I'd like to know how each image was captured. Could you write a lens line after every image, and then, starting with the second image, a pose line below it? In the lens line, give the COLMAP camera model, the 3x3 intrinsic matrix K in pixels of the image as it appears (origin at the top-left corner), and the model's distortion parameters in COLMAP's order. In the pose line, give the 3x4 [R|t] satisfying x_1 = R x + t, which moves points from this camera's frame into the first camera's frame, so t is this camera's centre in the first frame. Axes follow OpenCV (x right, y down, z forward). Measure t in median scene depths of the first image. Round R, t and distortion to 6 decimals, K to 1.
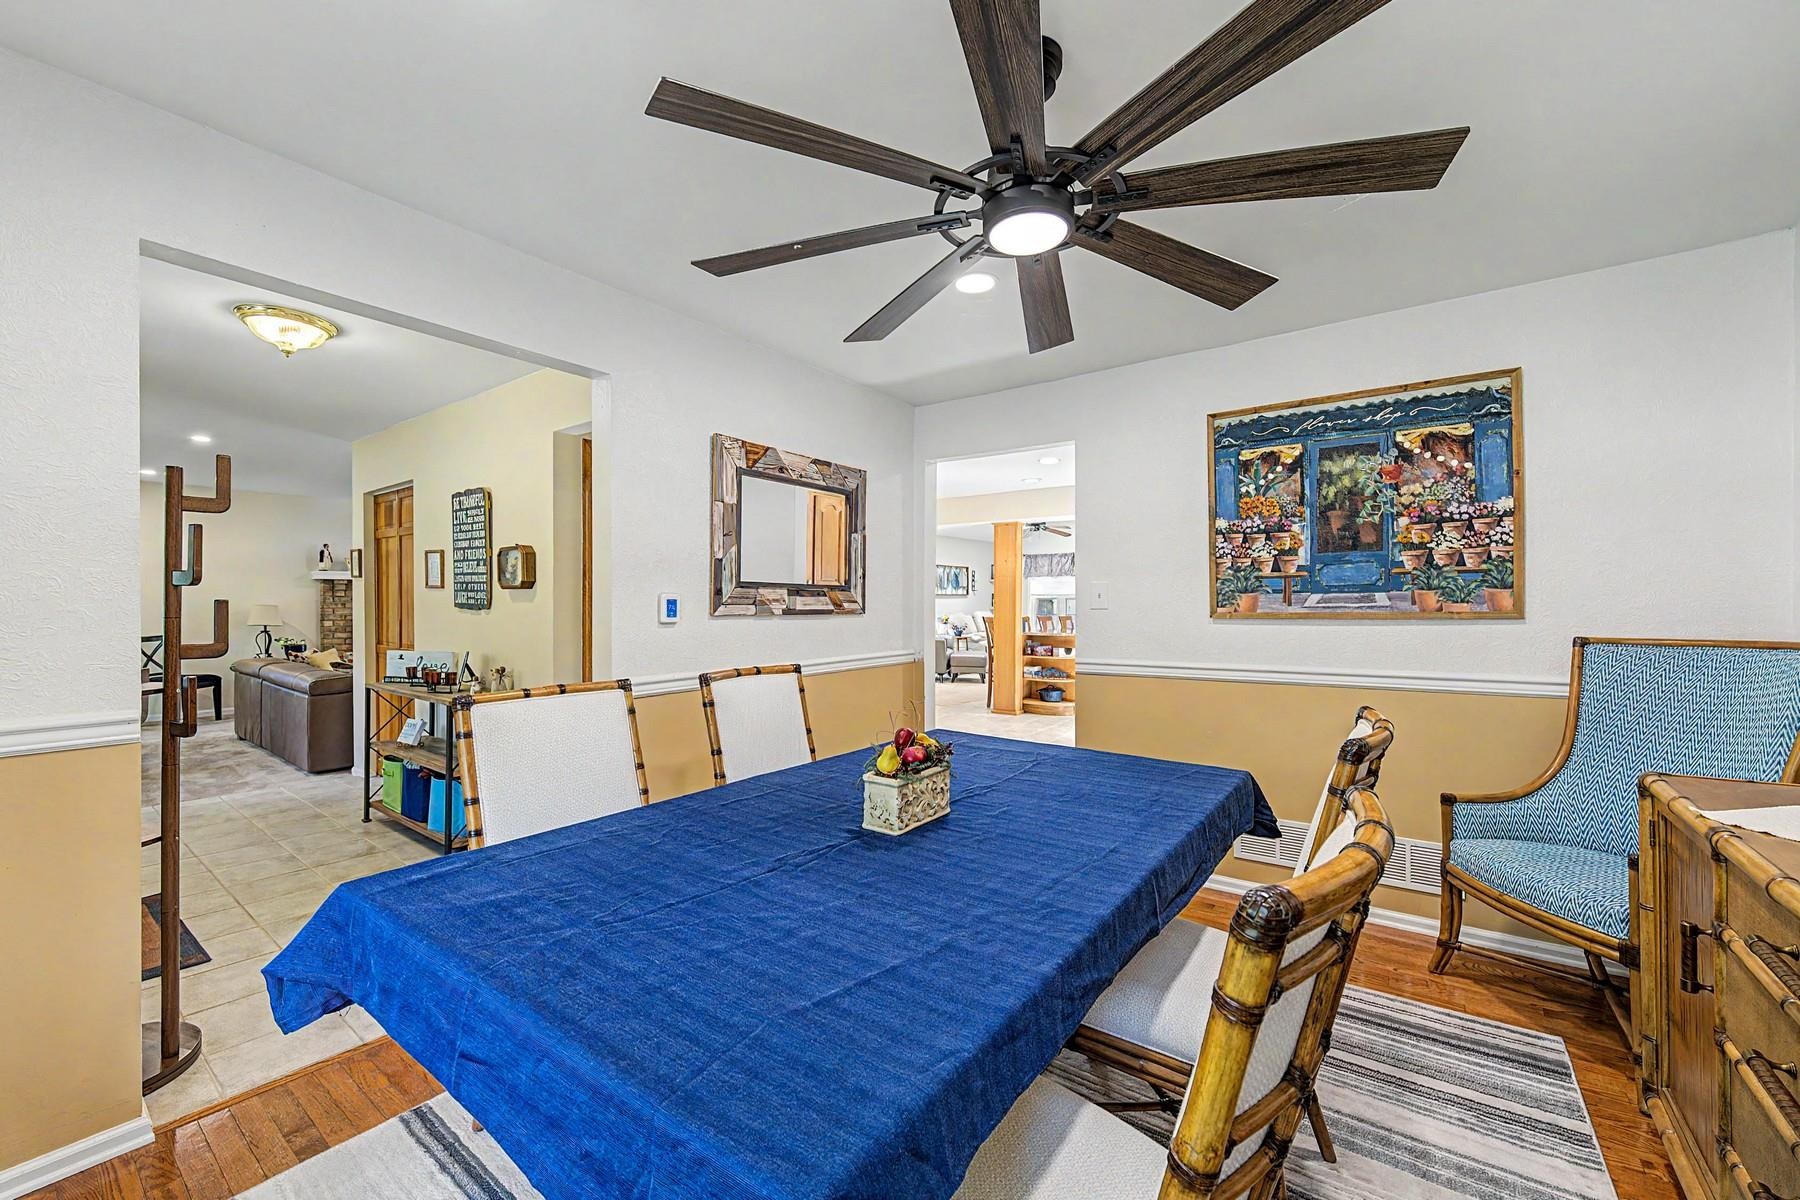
lens RADIAL K [[723.5, 0, 898.8], [0, 723.5, 602.1], [0, 0, 1]] dist [-0.006297, -0.000454]
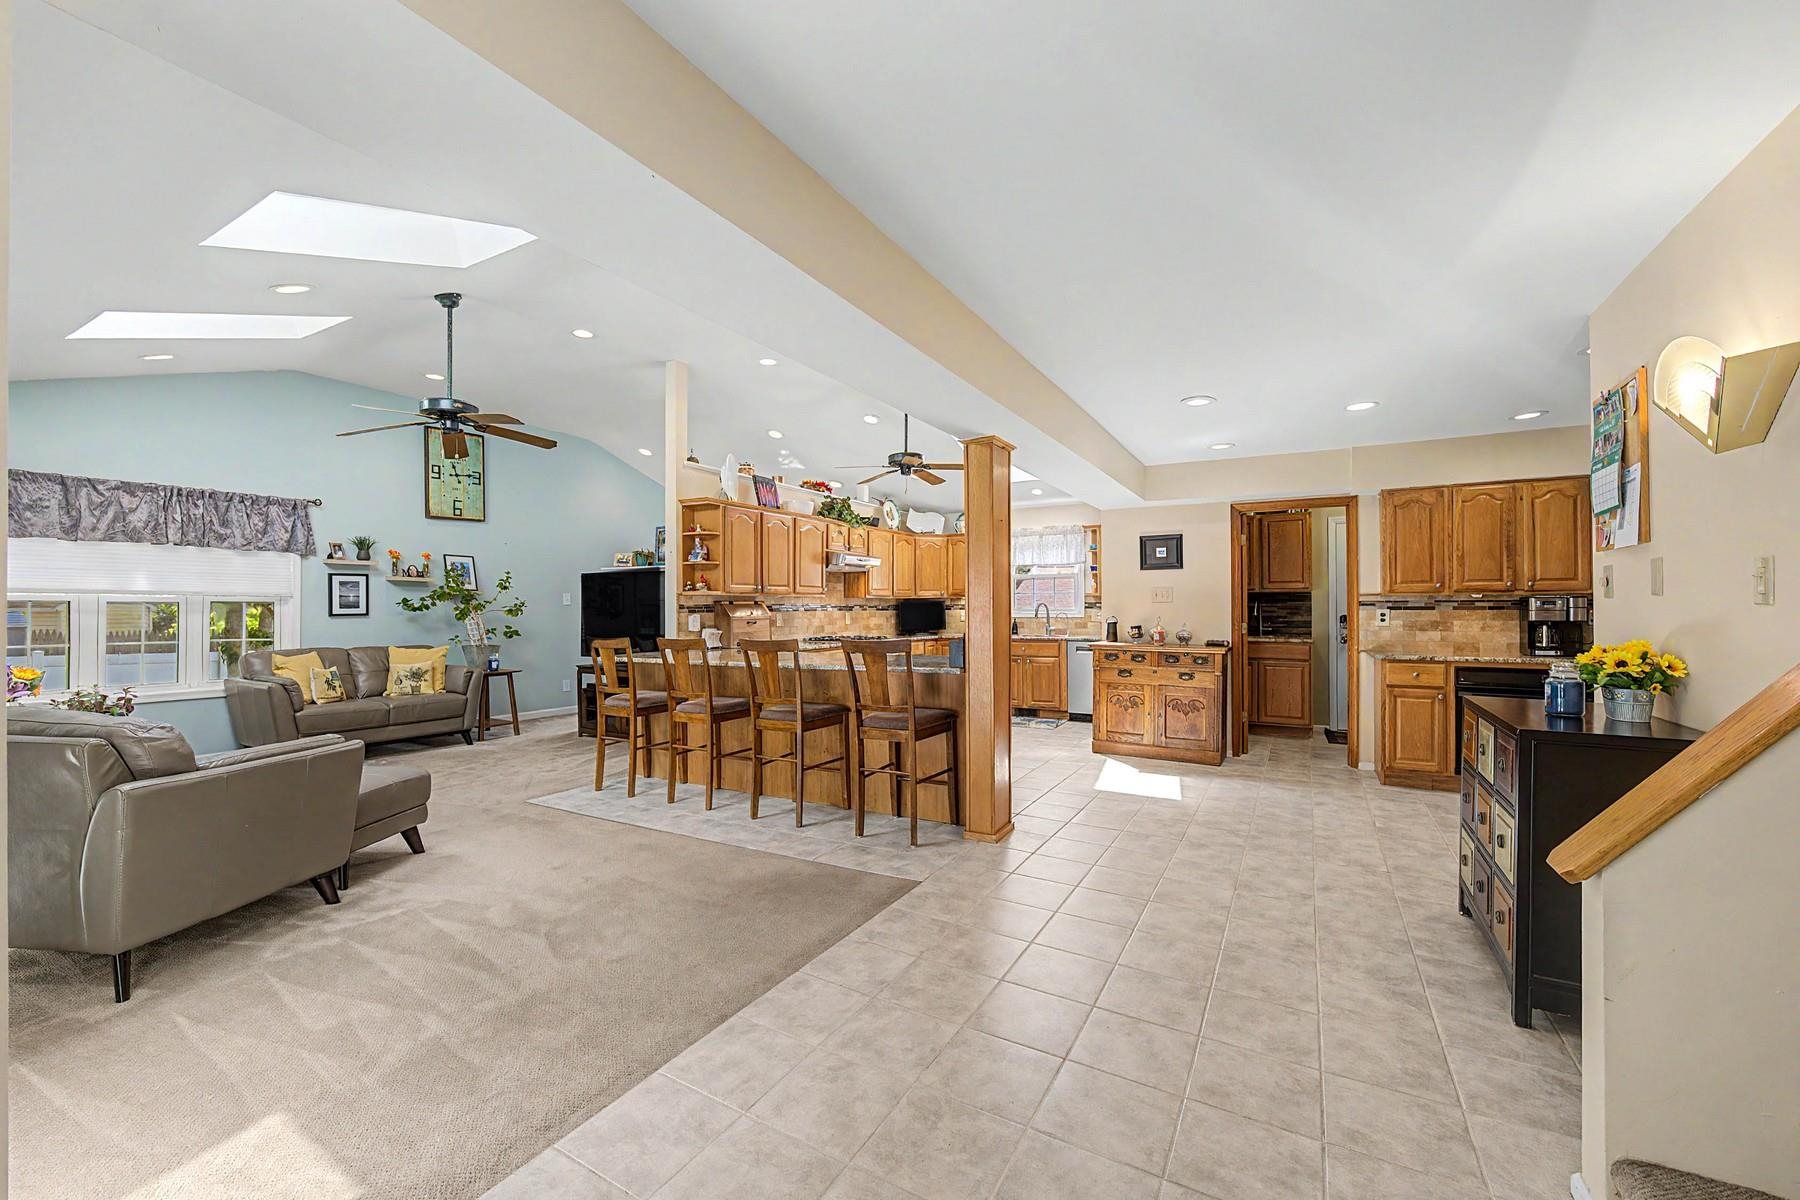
lens RADIAL K [[723.5, 0, 887.7], [0, 723.5, 601.9], [0, 0, 1]] dist [-0.006297, -0.000454]
pose [[-0.120944, 0.005780, 0.992642, -0.196883], [-0.002351, 0.999979, -0.006109, -0.002783], [-0.992657, -0.003073, -0.120928, 0.646928]]
